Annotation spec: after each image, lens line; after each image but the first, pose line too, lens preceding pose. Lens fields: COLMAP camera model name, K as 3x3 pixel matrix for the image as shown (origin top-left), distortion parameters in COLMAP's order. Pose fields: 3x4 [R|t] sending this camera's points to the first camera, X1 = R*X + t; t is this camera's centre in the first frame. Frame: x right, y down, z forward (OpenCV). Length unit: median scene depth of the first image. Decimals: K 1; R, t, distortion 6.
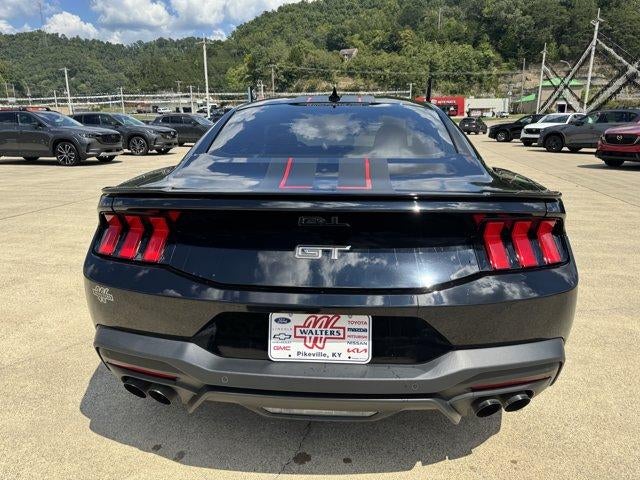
lens RADIAL K [[475.4, 0, 331.3], [0, 475.4, 244.1], [0, 0, 1]] dist [0.039150, -0.020812]
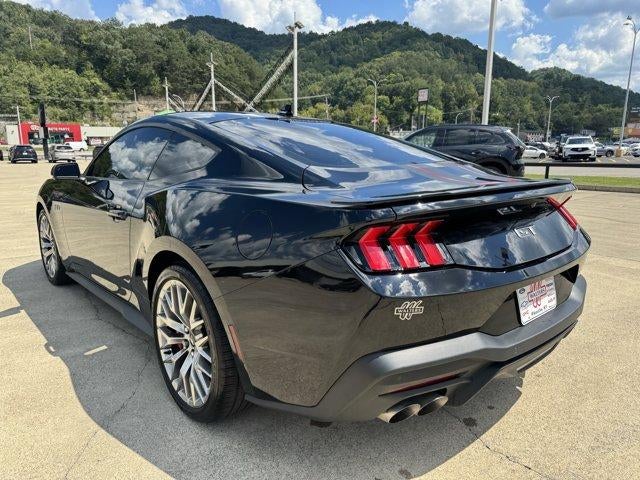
lens RADIAL K [[475.4, 0, 320.4], [0, 475.4, 241.7], [0, 0, 1]] dist [0.039150, -0.020812]
pose [[0.696973, -0.148028, 0.701653, -2.325422], [0.192623, 0.981148, 0.015655, -0.151118], [-0.690742, 0.124244, 0.712347, 0.817175]]
